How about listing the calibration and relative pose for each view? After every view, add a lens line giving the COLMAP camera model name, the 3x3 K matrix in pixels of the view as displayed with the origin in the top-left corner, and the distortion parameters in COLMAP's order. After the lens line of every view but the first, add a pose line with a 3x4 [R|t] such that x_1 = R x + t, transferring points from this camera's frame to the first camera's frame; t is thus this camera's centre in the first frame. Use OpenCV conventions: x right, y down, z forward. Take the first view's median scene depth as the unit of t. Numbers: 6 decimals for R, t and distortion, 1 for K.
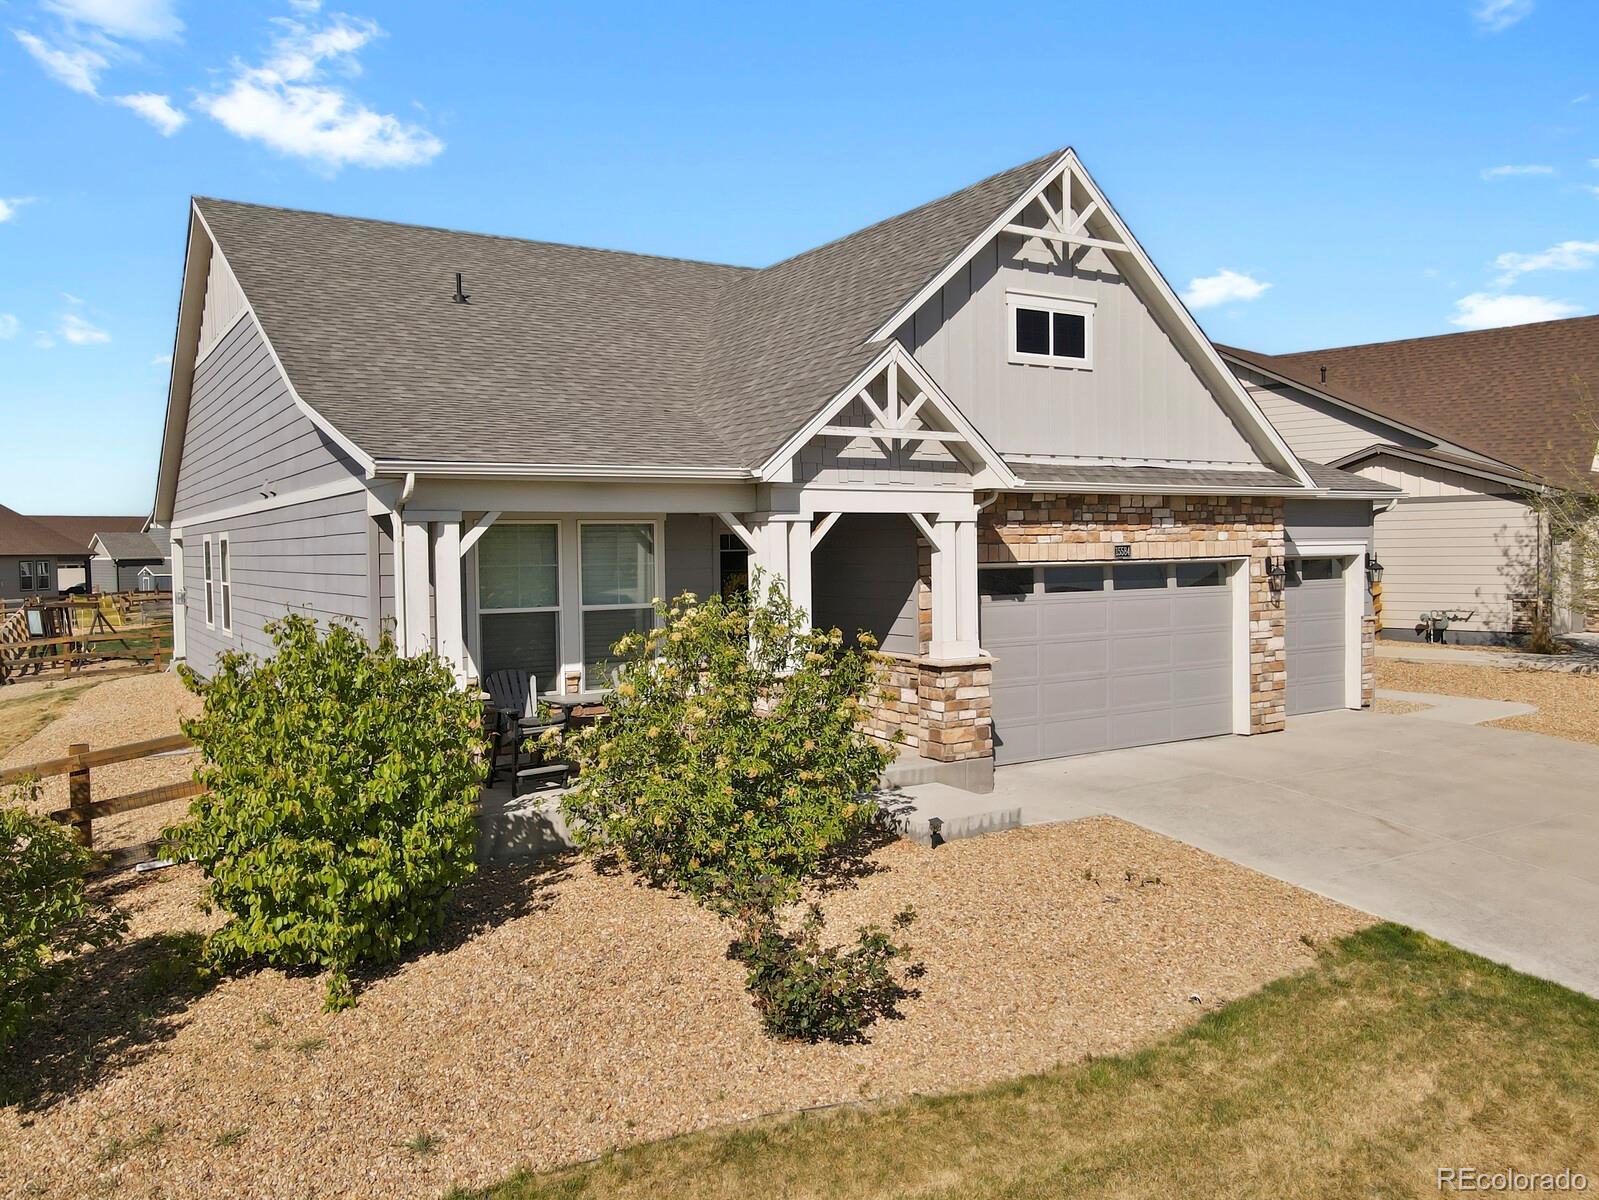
lens RADIAL K [[1207.6, 0, 784.8], [0, 1207.6, 603.8], [0, 0, 1]] dist [-0.000406, 0.007827]
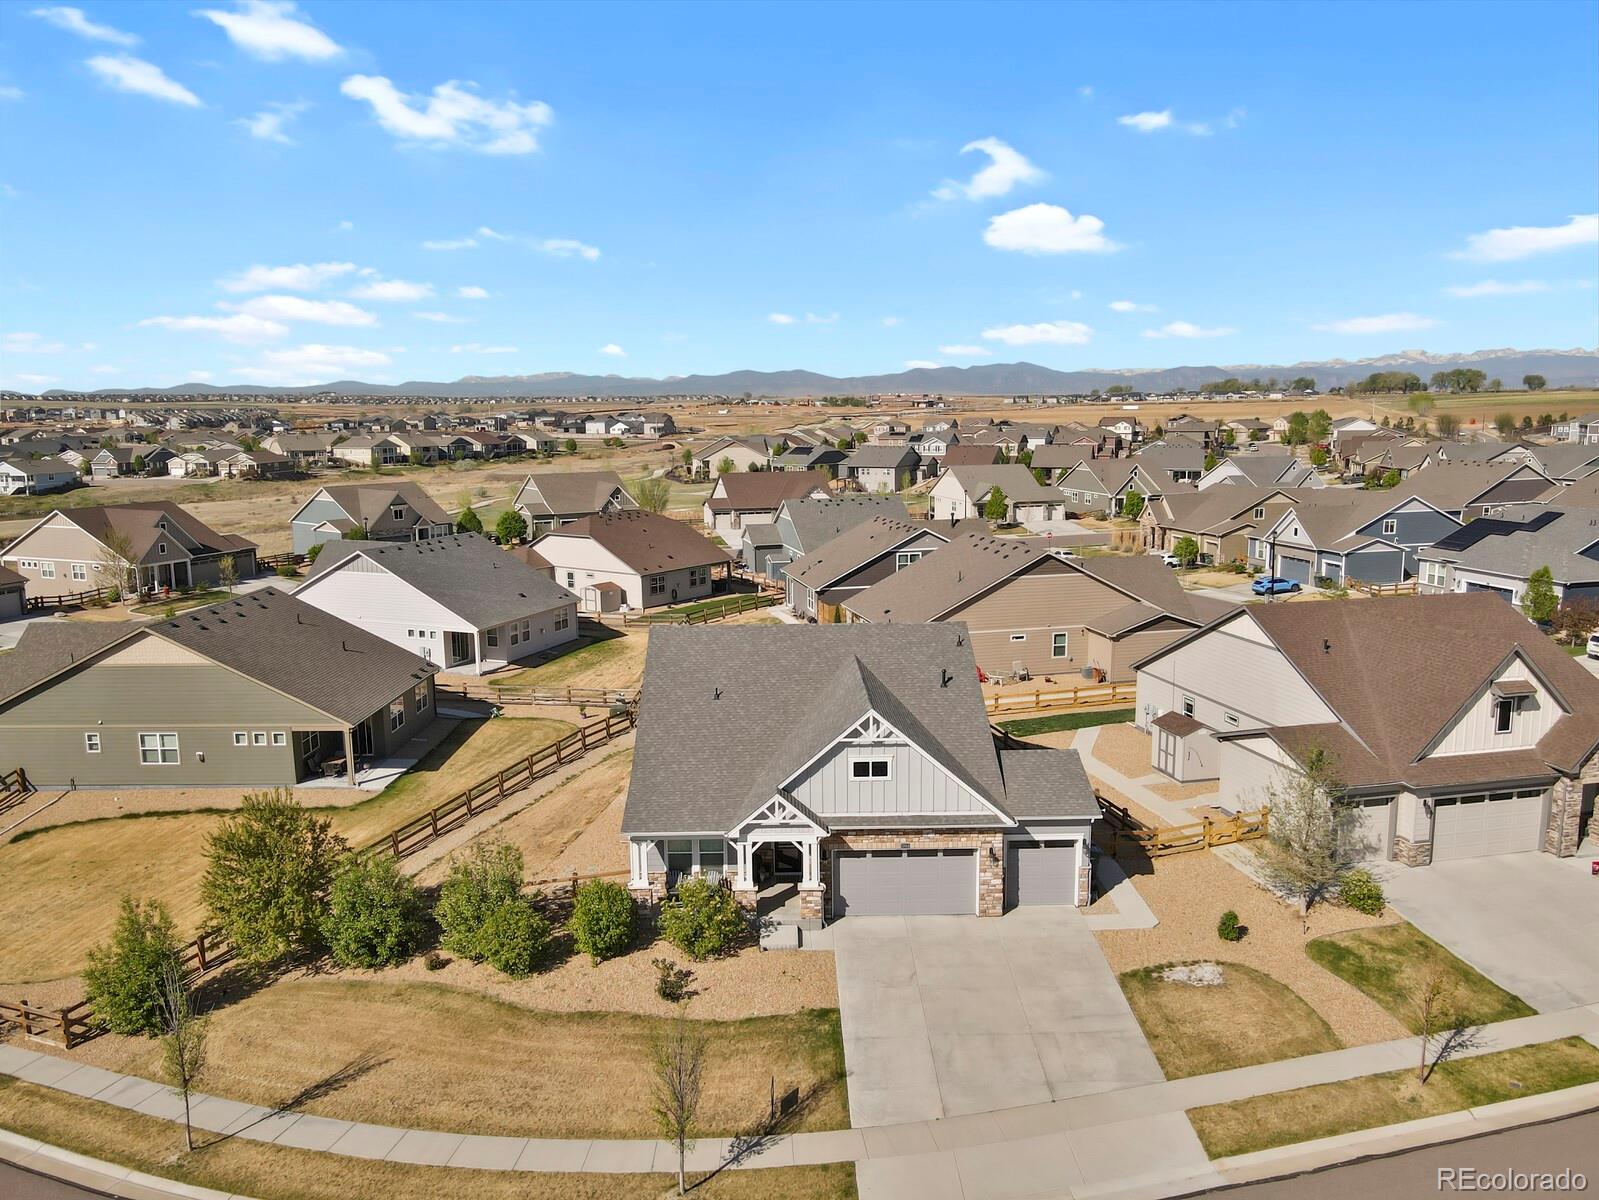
lens RADIAL K [[1184.7, 0, 799.5], [0, 1184.7, 600.0], [0, 0, 1]] dist [0.000931, 0.009662]
pose [[0.861211, 0.091463, -0.499950, 1.630055], [-0.027878, 0.990695, 0.133219, -1.122942], [0.507482, -0.100792, 0.855747, -1.568276]]
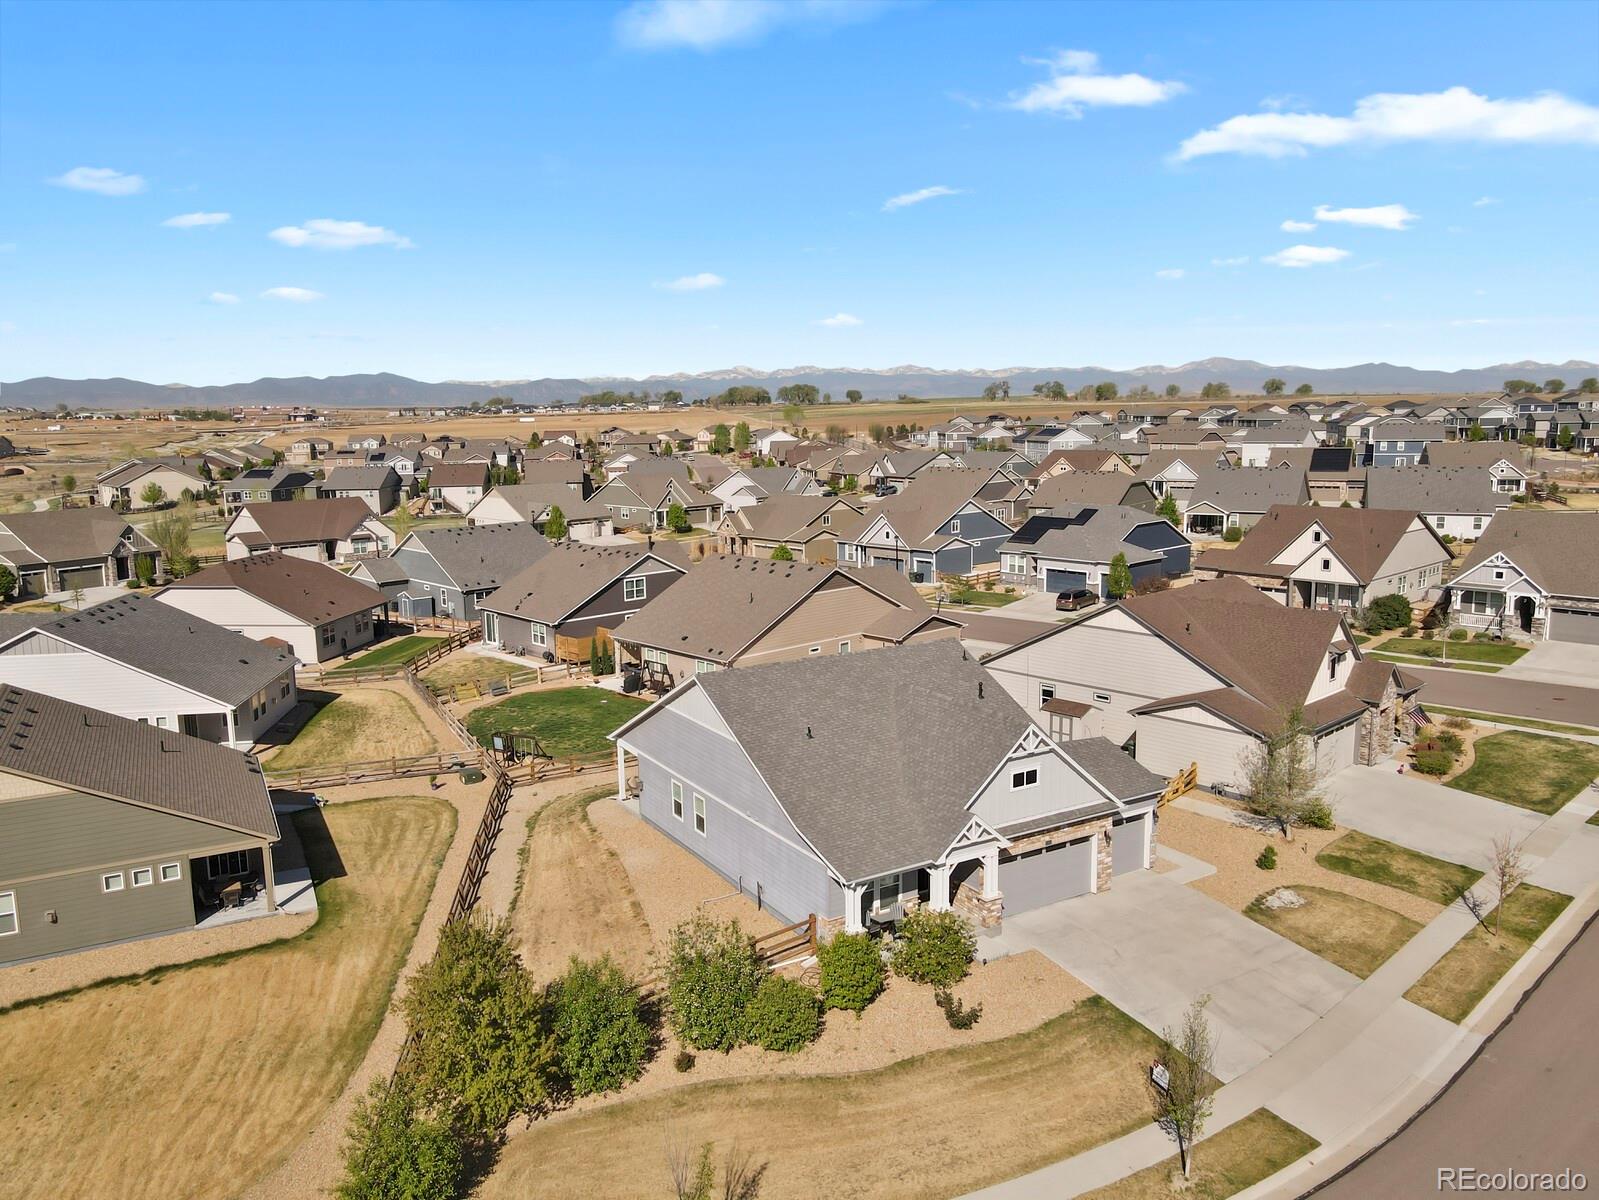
lens RADIAL K [[1184.7, 0, 799.5], [0, 1184.7, 600.0], [0, 0, 1]] dist [0.000931, 0.009662]
pose [[0.999927, 0.005060, -0.010981, -0.359339], [-0.003750, 0.993216, 0.116225, -1.174576], [0.011495, -0.116175, 0.993162, -2.183380]]
